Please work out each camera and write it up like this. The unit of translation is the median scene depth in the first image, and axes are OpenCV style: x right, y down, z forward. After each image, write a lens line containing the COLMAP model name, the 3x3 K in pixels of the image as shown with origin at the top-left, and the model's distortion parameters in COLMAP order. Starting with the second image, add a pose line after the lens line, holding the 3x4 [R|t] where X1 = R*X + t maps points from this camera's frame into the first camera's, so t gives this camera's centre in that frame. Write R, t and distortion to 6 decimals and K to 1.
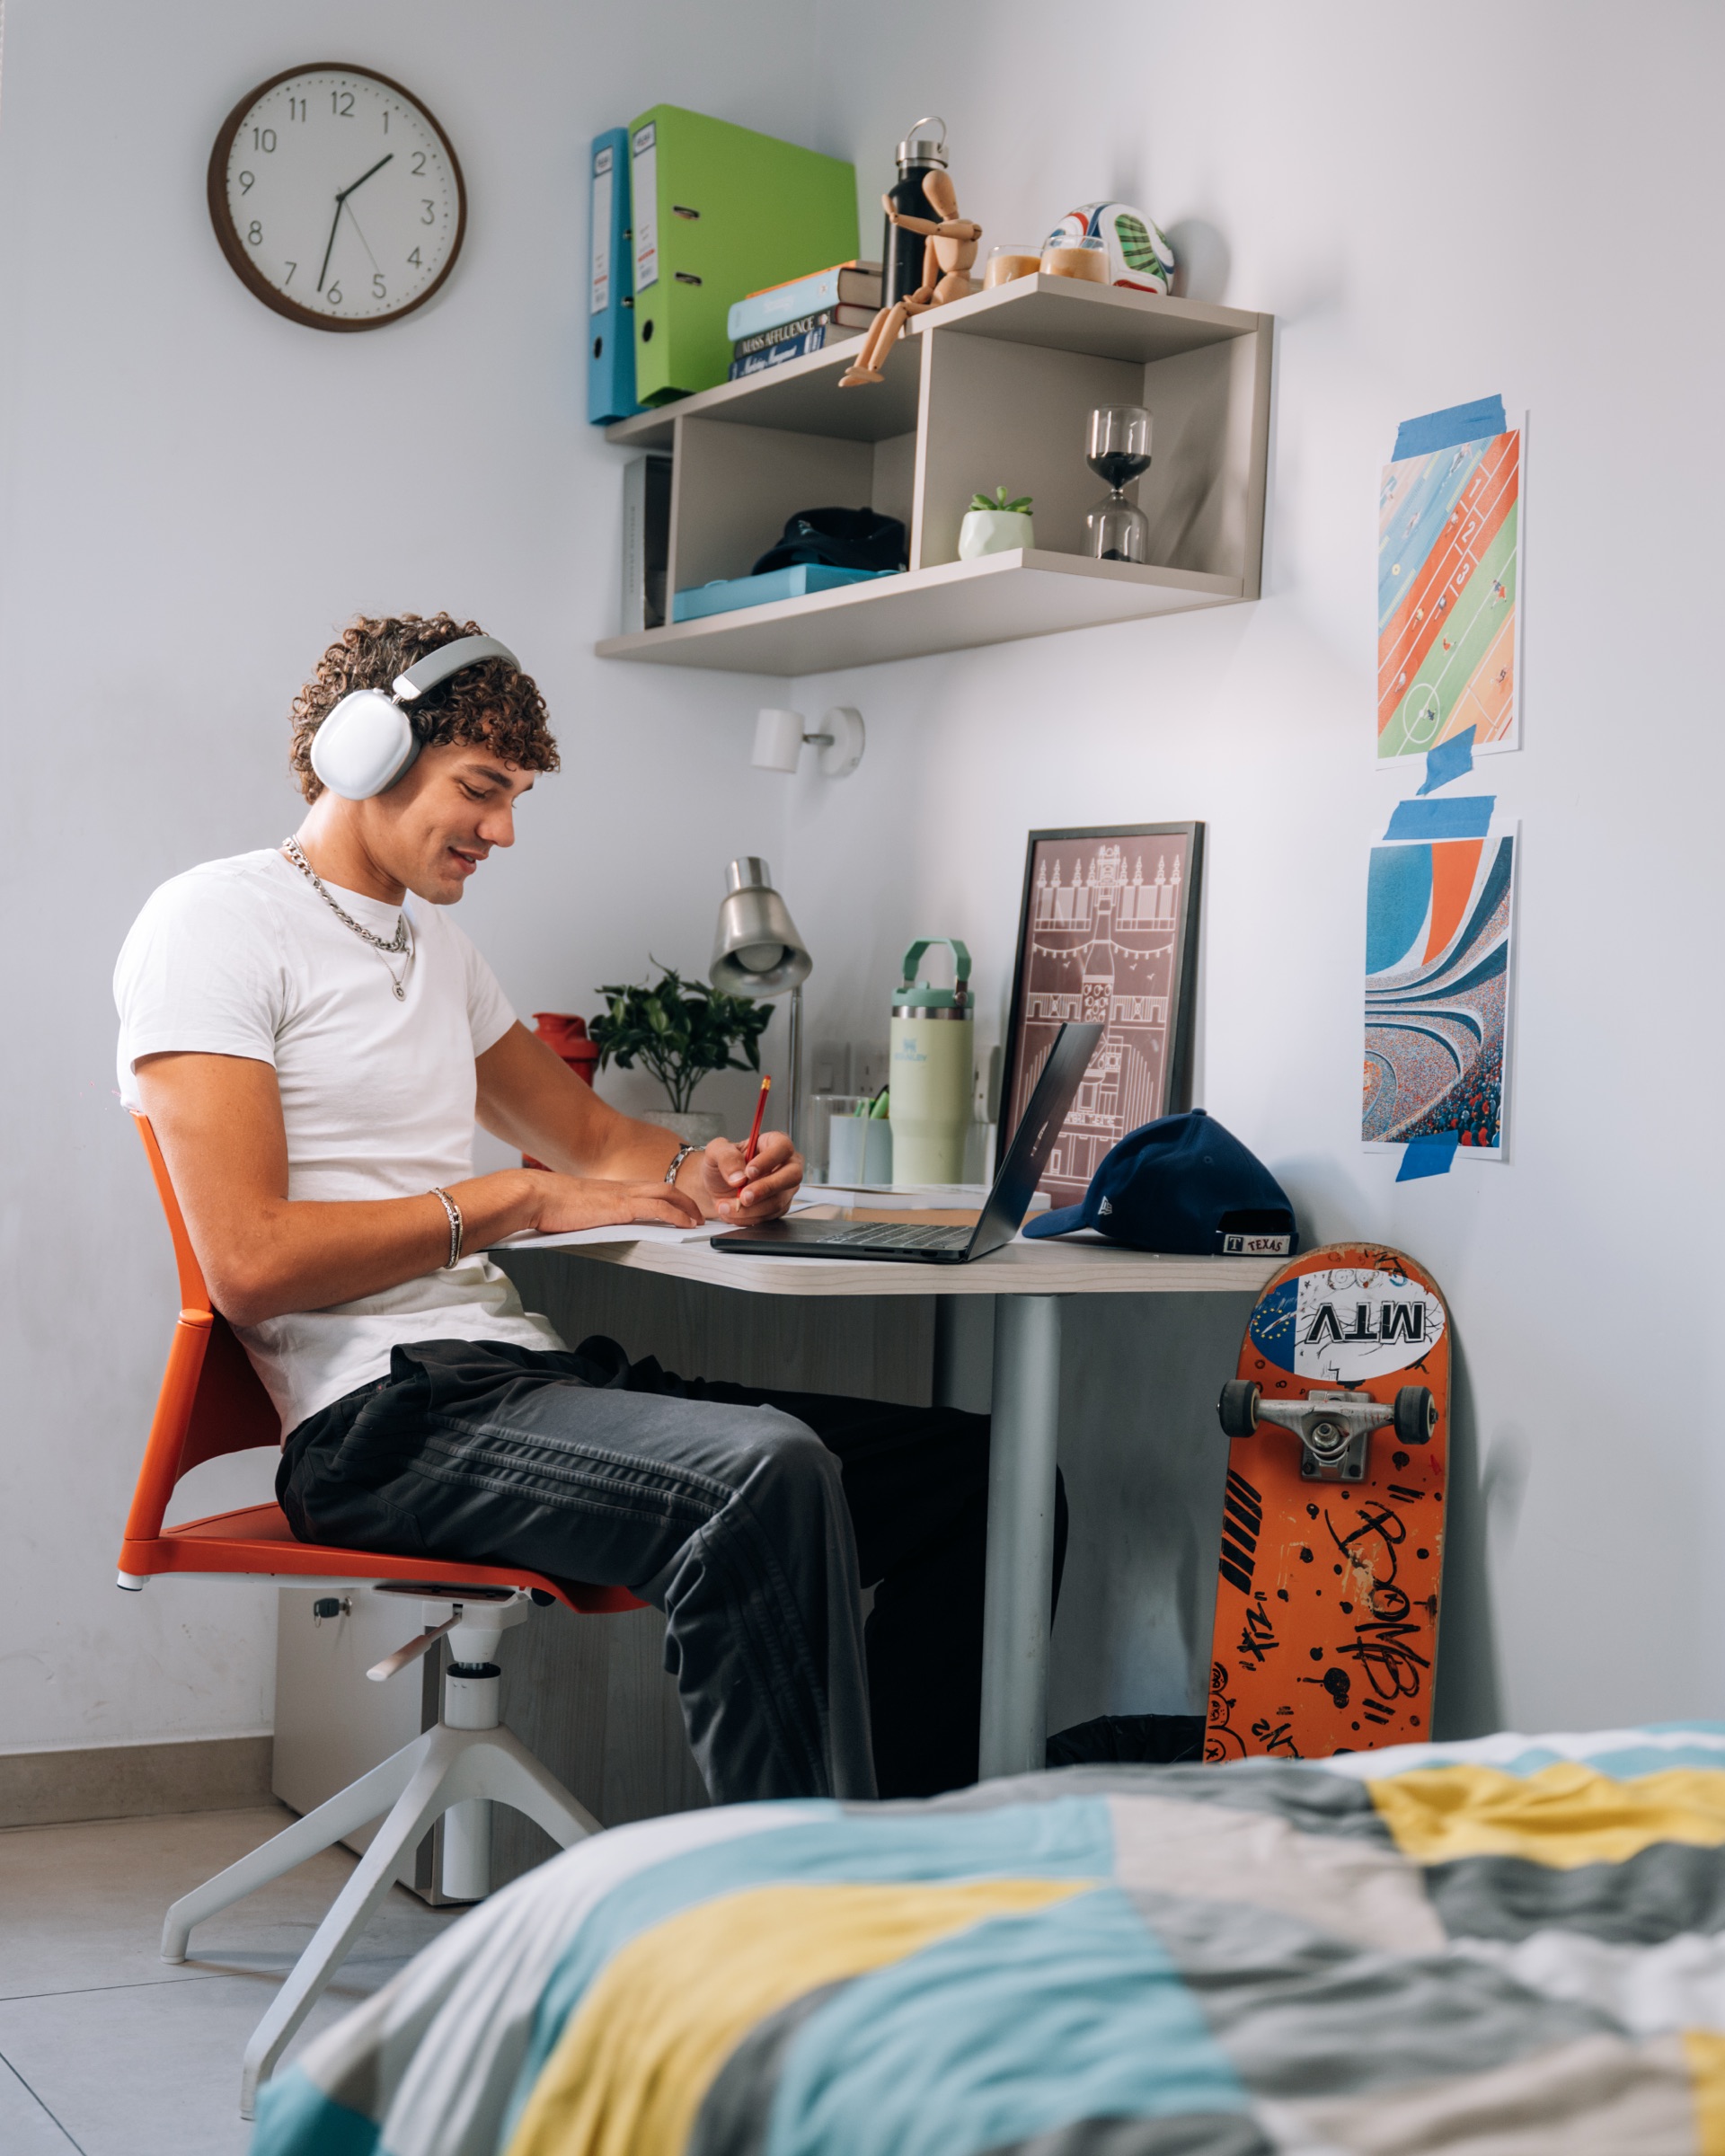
lens RADIAL K [[3172.1, 0, 861.5], [0, 3172.1, 1208.0], [0, 0, 1]] dist [0.018012, -0.010049]
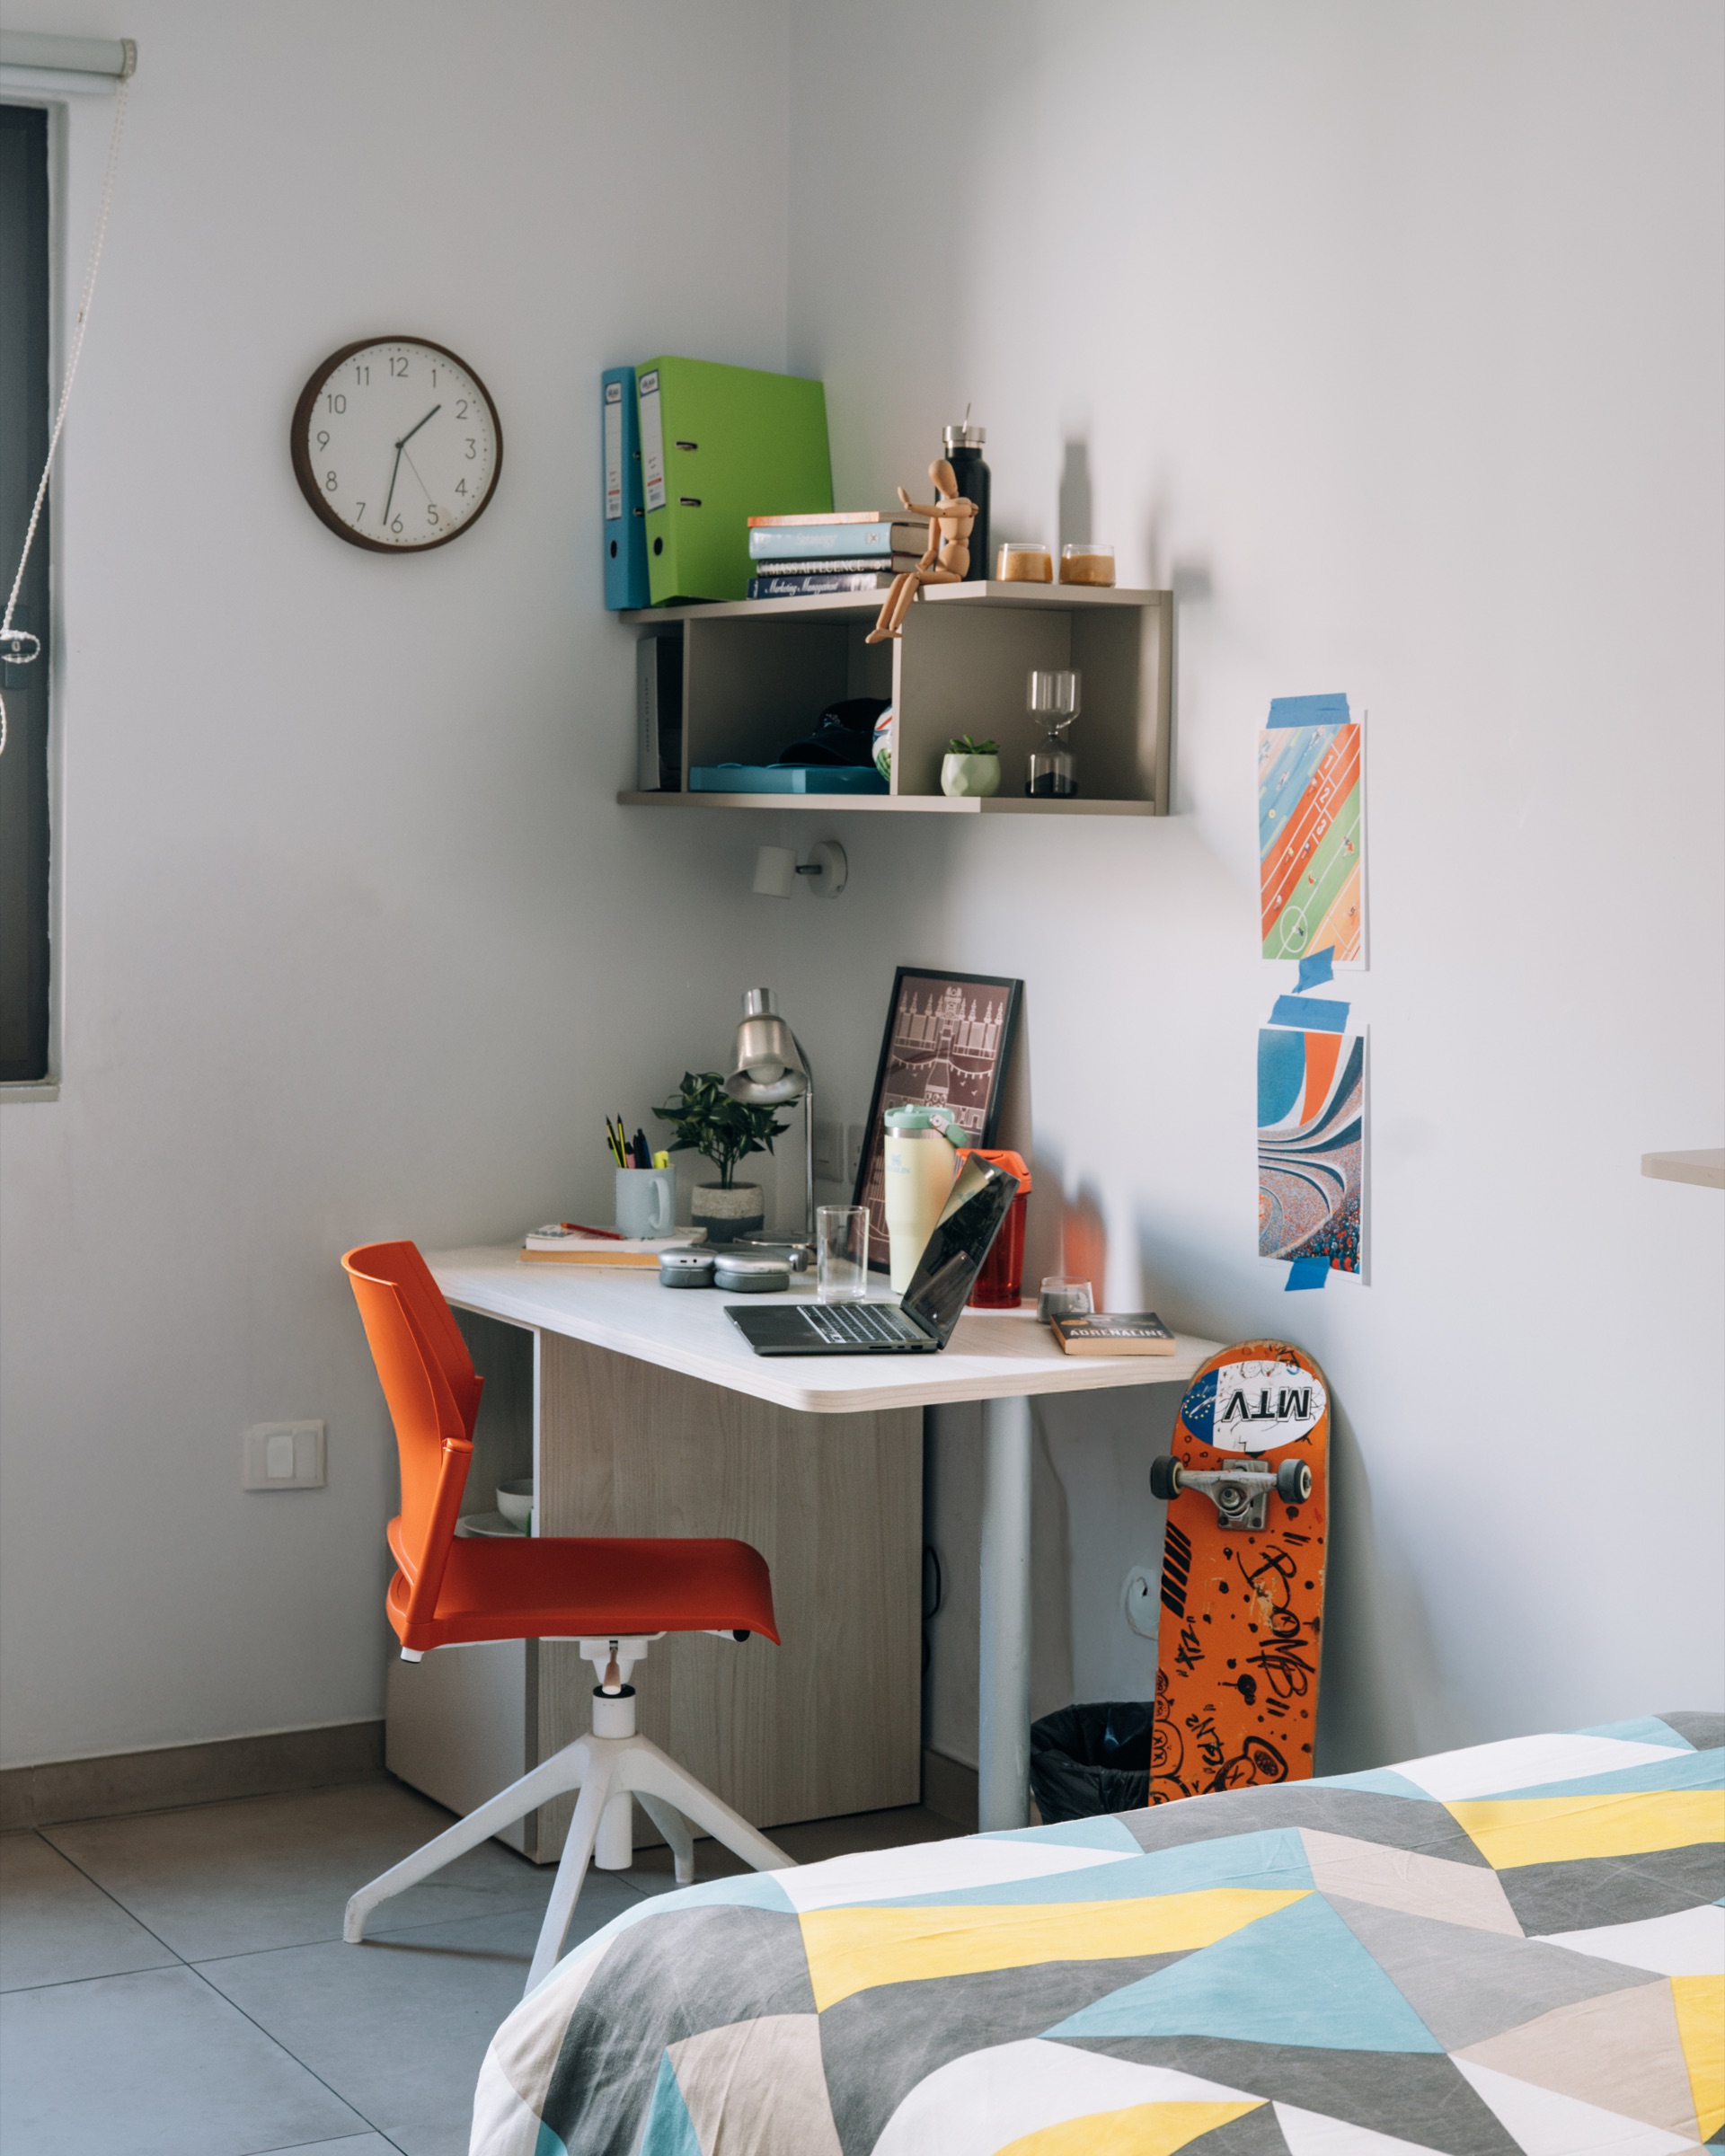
lens RADIAL K [[3499.8, 0, 862.5], [0, 3499.8, 1078.0], [0, 0, 1]] dist [-0.032469, -0.231030]
pose [[0.999320, -0.031584, 0.019035, -0.027928], [0.031113, 0.999215, 0.024526, -0.135850], [-0.019795, -0.023917, 0.999518, -0.419035]]
